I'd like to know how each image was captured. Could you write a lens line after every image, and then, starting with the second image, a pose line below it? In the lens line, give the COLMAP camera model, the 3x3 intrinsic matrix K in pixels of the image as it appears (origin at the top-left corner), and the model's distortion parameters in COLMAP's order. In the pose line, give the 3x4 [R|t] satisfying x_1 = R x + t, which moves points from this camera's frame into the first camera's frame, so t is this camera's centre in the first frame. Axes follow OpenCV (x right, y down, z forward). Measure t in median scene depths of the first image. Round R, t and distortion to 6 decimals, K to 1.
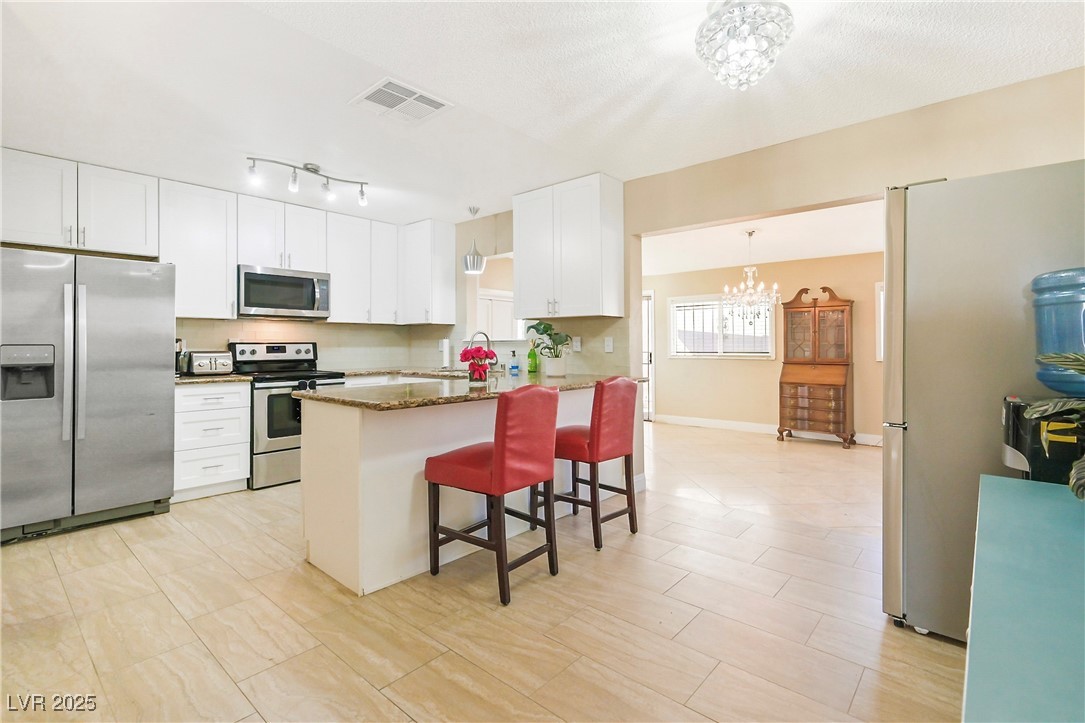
lens RADIAL K [[501.3, 0, 545.4], [0, 501.3, 341.5], [0, 0, 1]] dist [-0.002128, -0.000556]
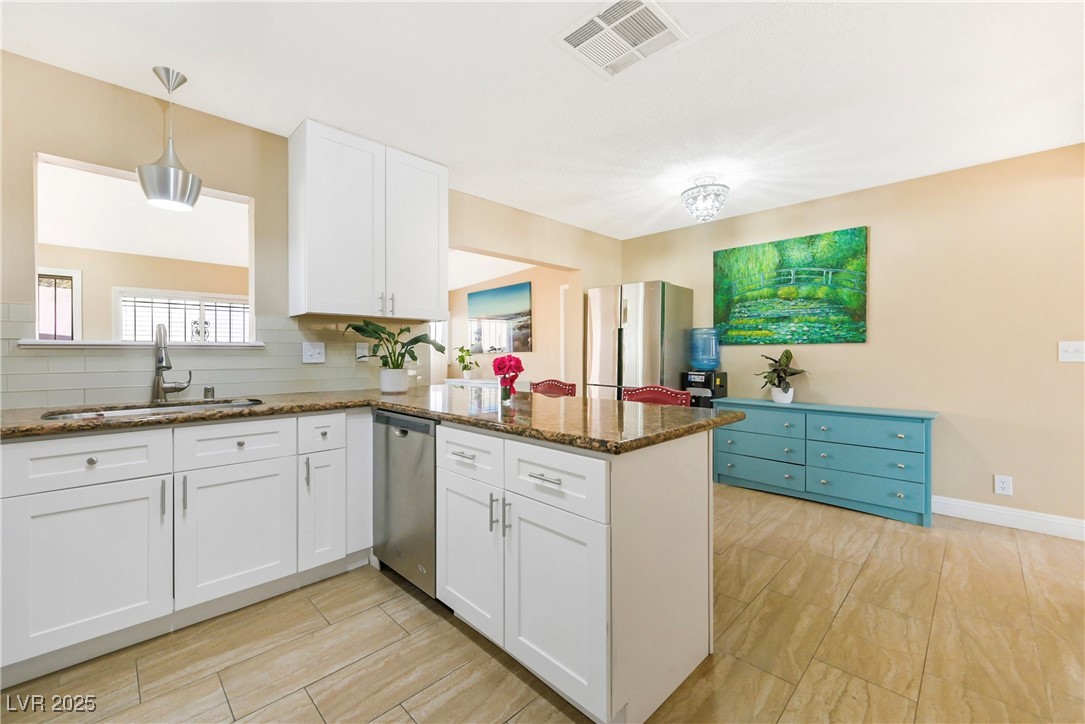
lens RADIAL K [[441.1, 0, 544.3], [0, 441.1, 355.1], [0, 0, 1]] dist [-0.002229, -0.000139]
pose [[0.066146, -0.000007, 0.997810, -0.620828], [-0.002019, 0.999998, 0.000141, 0.009995], [-0.997808, -0.002024, 0.066145, 0.684415]]
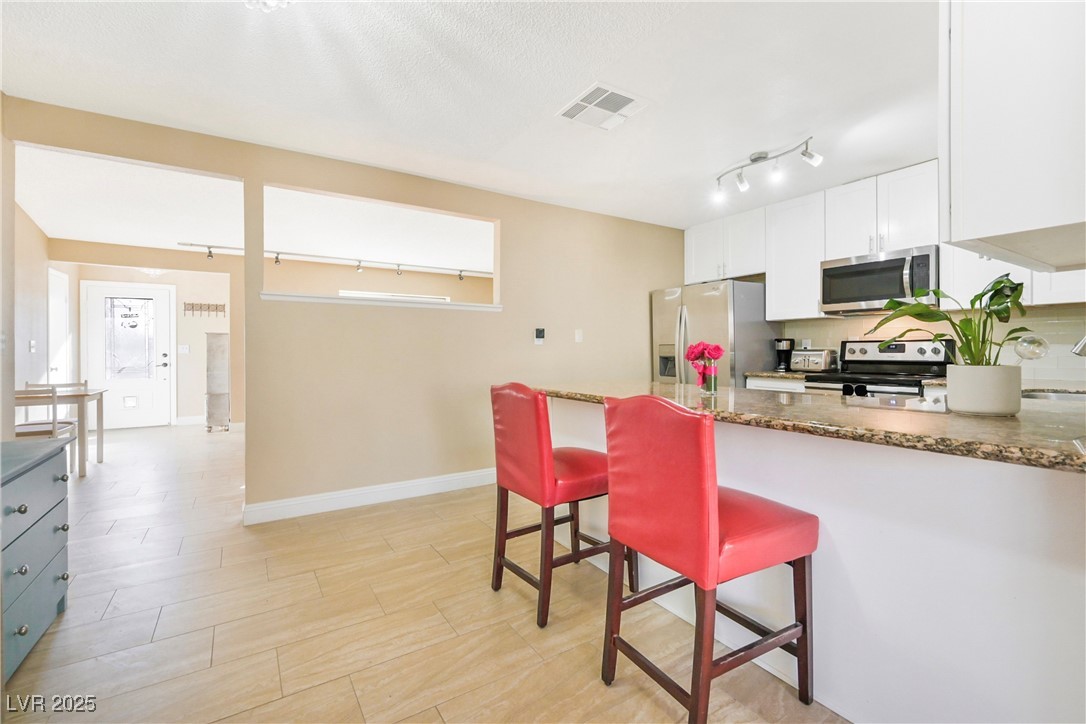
lens RADIAL K [[477.5, 0, 543.4], [0, 477.5, 350.5], [0, 0, 1]] dist [-0.000259, -0.000052]
pose [[-0.275969, 0.000865, -0.961166, 0.451068], [0.006542, 0.999978, -0.000978, 0.018578], [0.961144, -0.006557, -0.275969, 0.738127]]
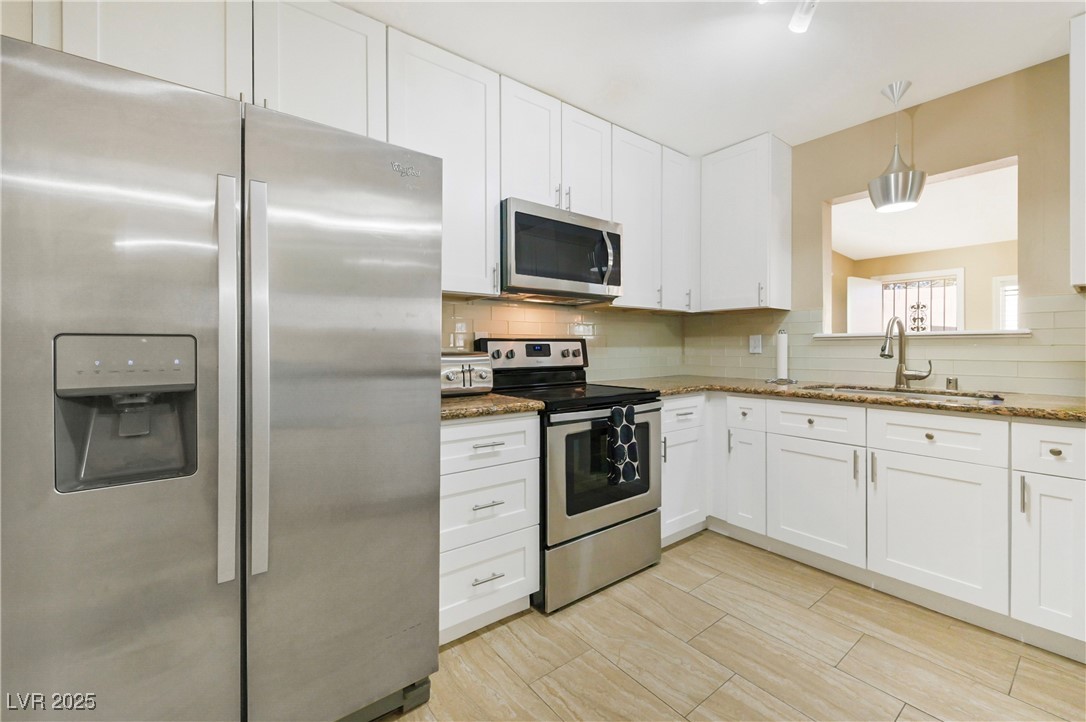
lens RADIAL K [[442.8, 0, 542.3], [0, 442.8, 347.4], [0, 0, 1]] dist [0.002089, 0.000179]
pose [[0.981304, -0.000565, -0.192465, -0.480502], [0.001807, 0.999979, 0.006278, 0.010320], [0.192457, -0.006508, 0.981284, 0.523822]]
